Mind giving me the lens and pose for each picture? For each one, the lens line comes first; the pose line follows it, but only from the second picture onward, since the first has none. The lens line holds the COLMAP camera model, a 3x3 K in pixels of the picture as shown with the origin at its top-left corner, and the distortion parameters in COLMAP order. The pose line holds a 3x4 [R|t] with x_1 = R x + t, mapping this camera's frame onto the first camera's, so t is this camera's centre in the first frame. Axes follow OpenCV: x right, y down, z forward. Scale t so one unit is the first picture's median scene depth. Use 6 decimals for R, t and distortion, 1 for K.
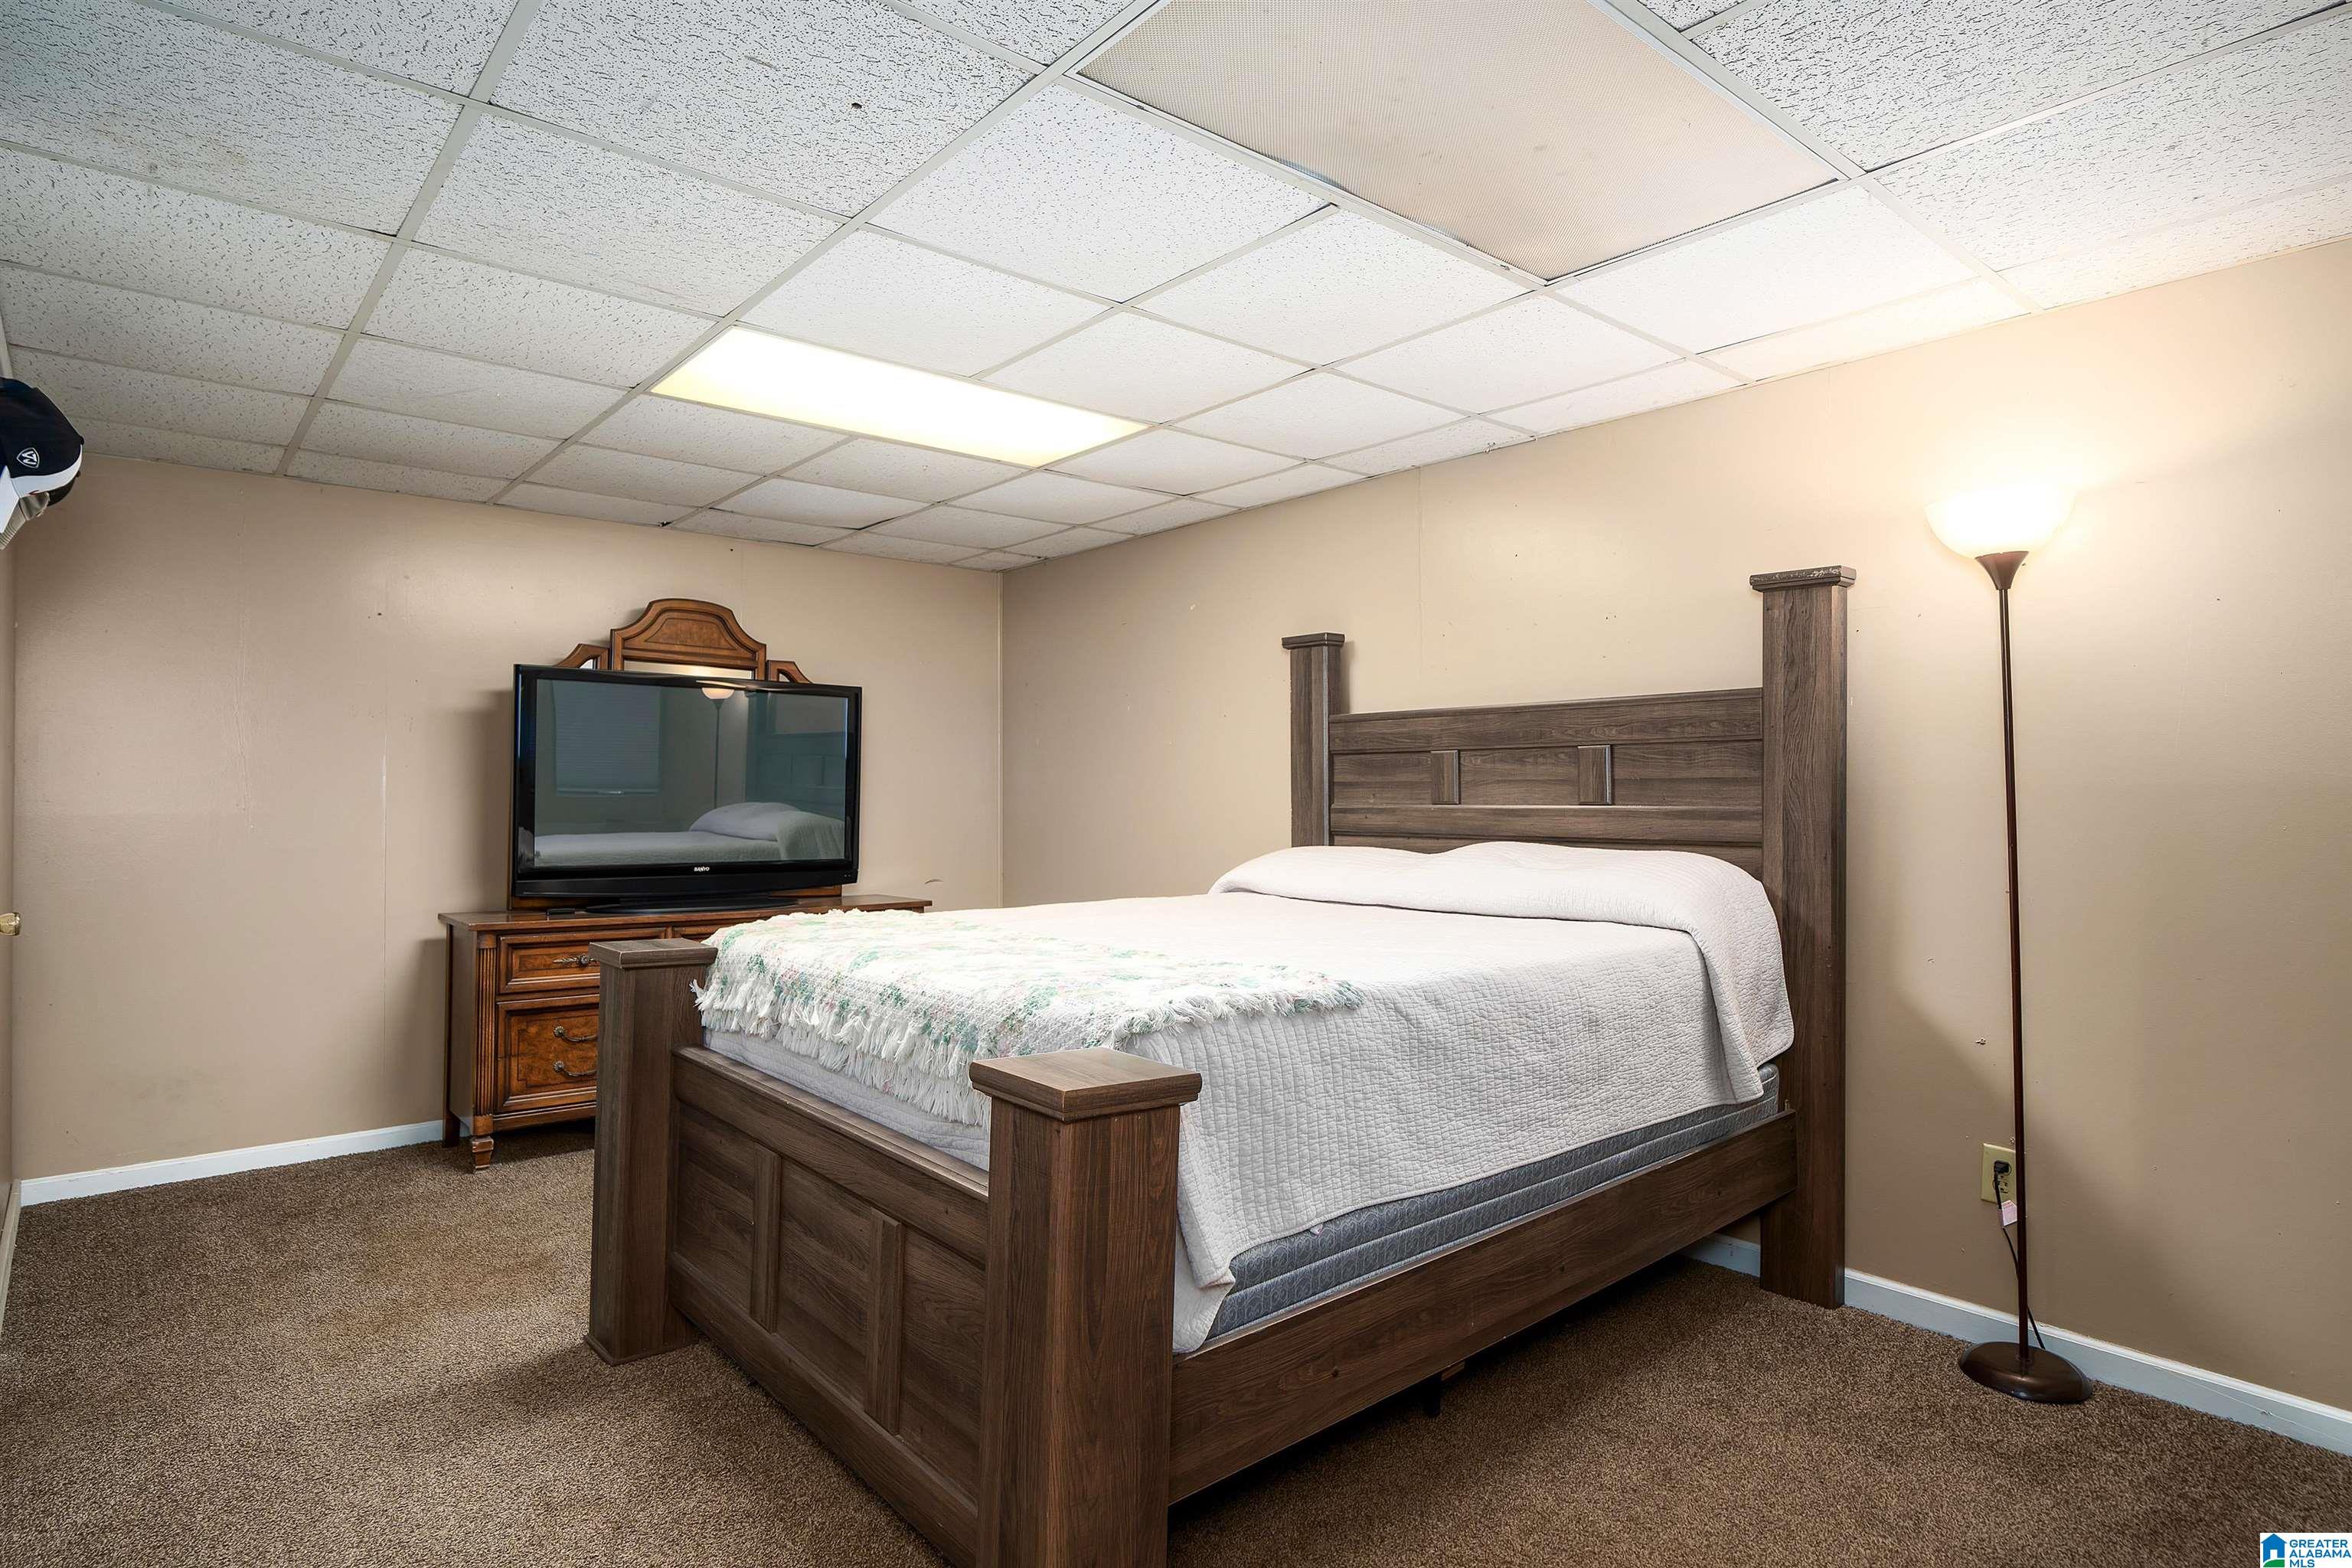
lens RADIAL K [[1281.4, 0, 1176.0], [0, 1281.4, 784.0], [0, 0, 1]] dist [-0.000359, 0.001749]
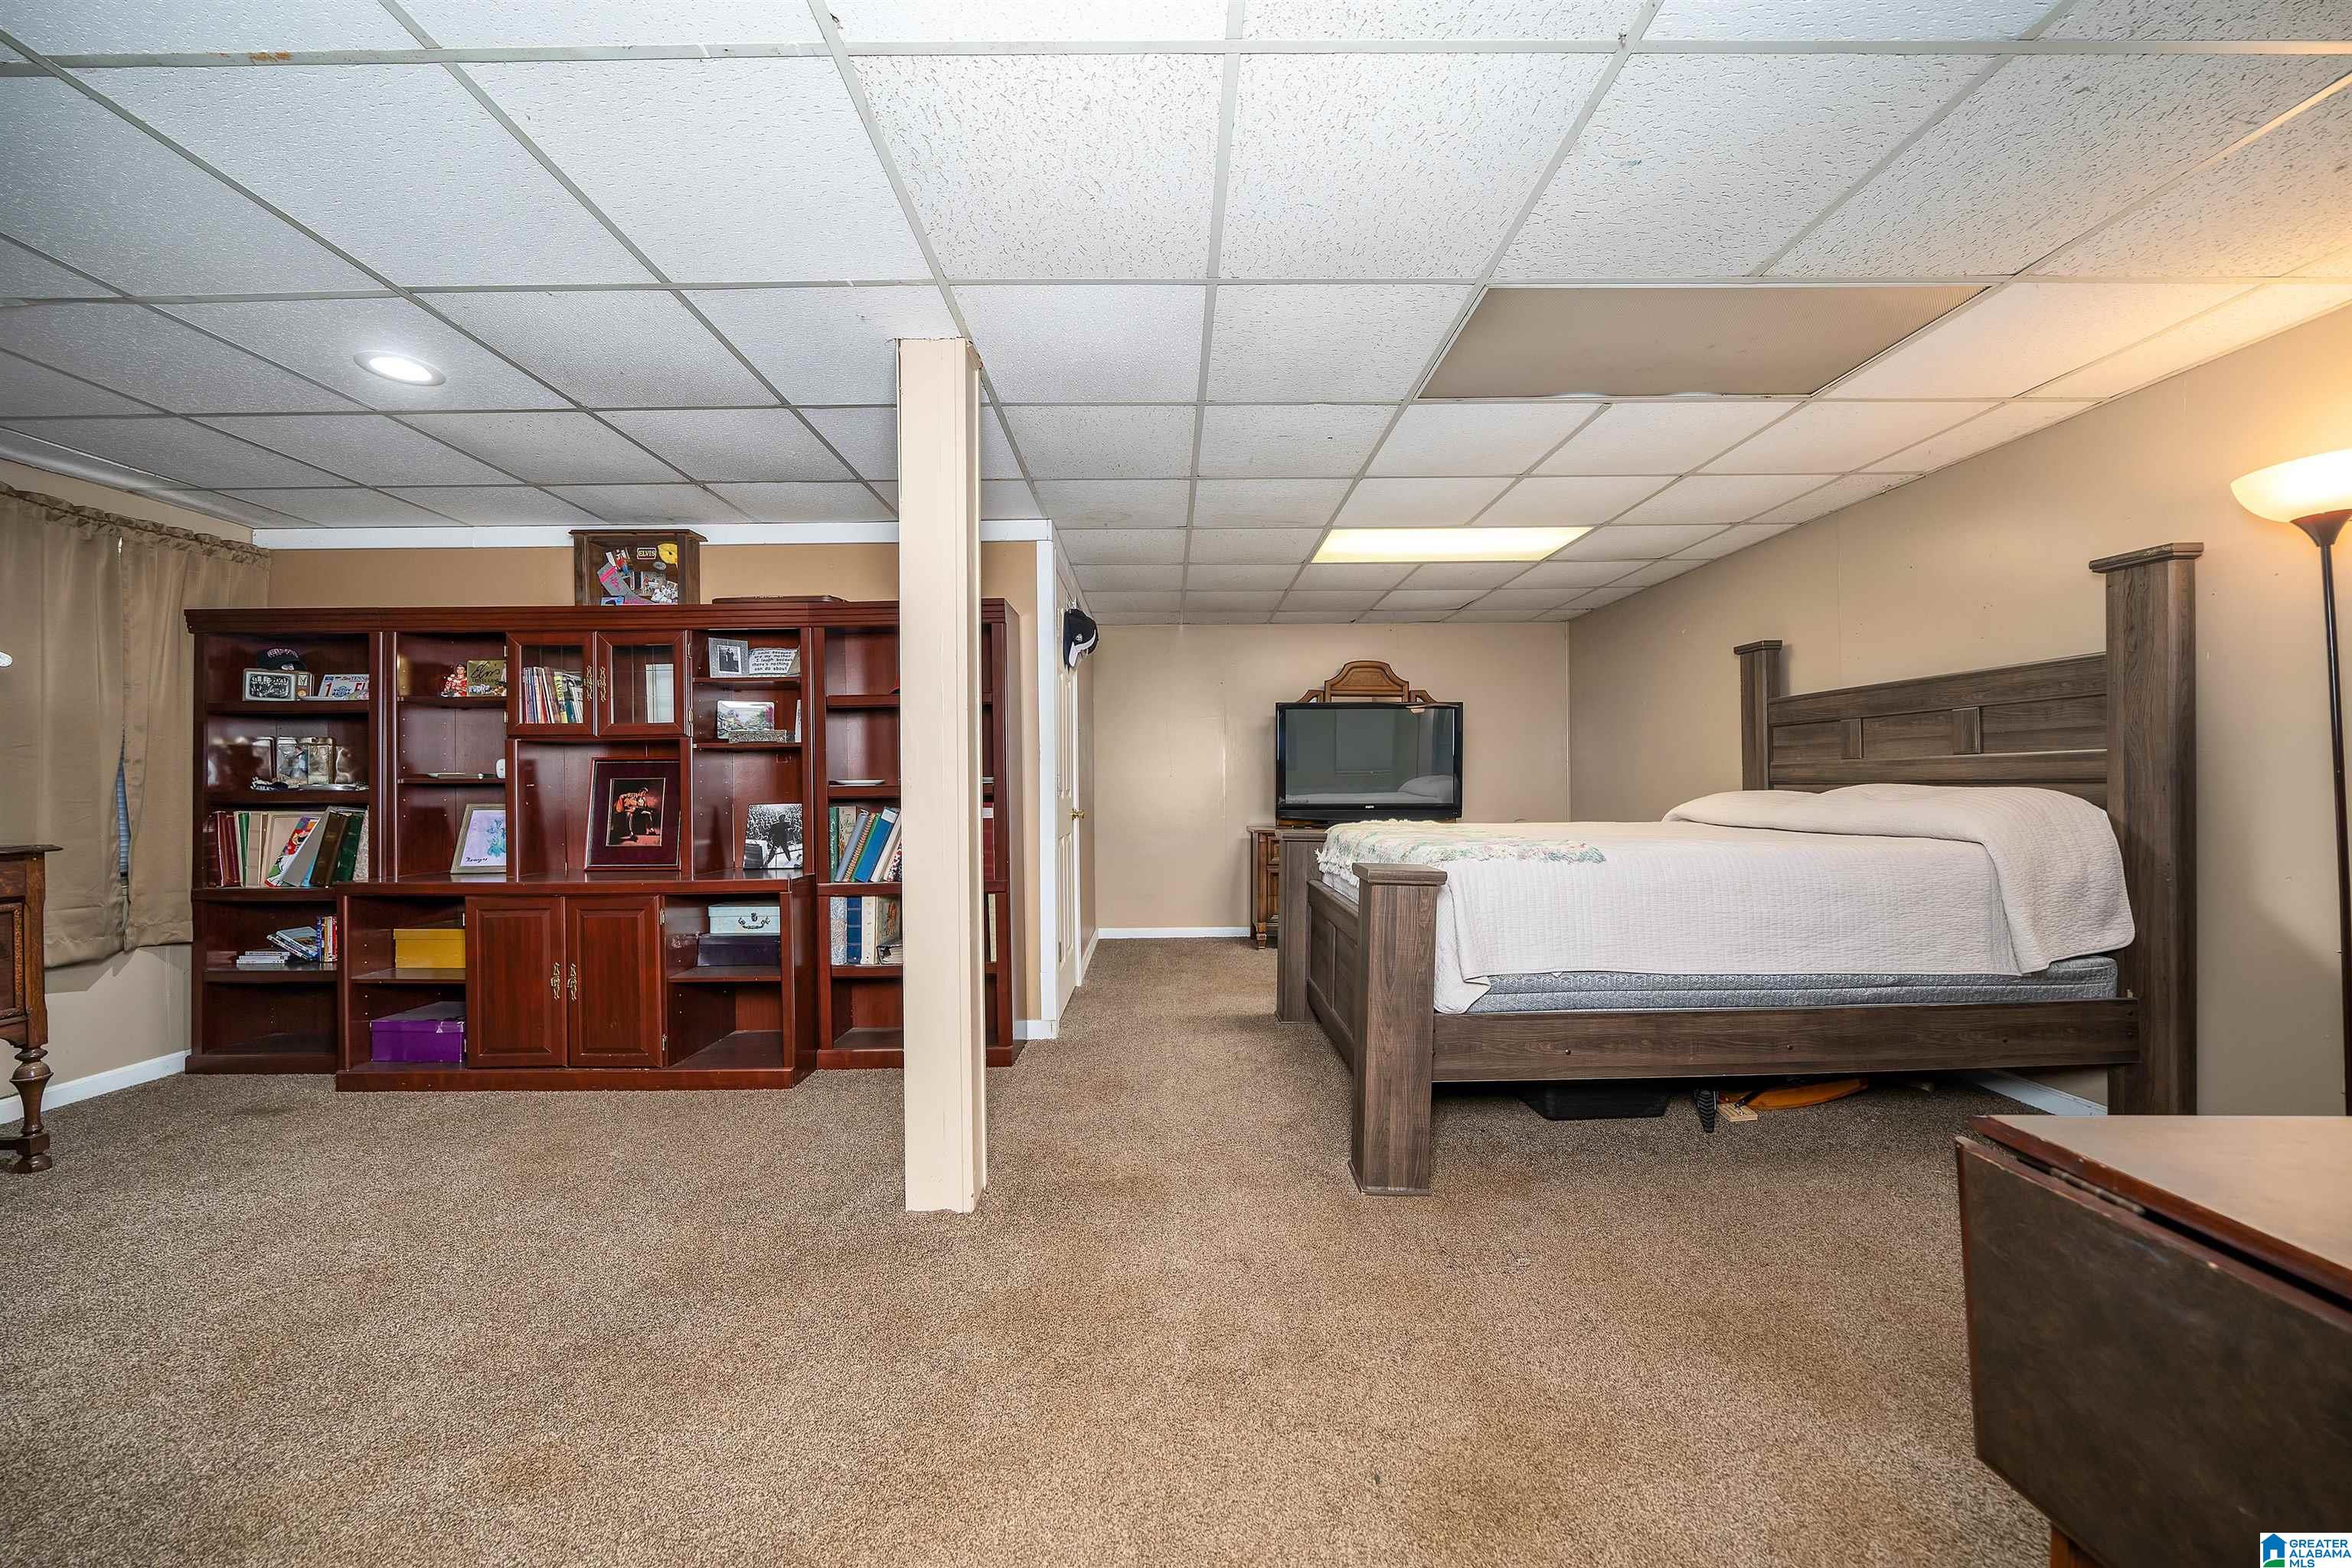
lens RADIAL K [[886.1, 0, 1176.0], [0, 886.1, 784.0], [0, 0, 1]] dist [-0.000540, -0.000029]
pose [[0.771036, -0.010213, -0.636710, 0.286238], [0.015560, 0.999875, 0.002804, 0.032192], [0.636601, -0.012069, 0.771098, -0.198169]]
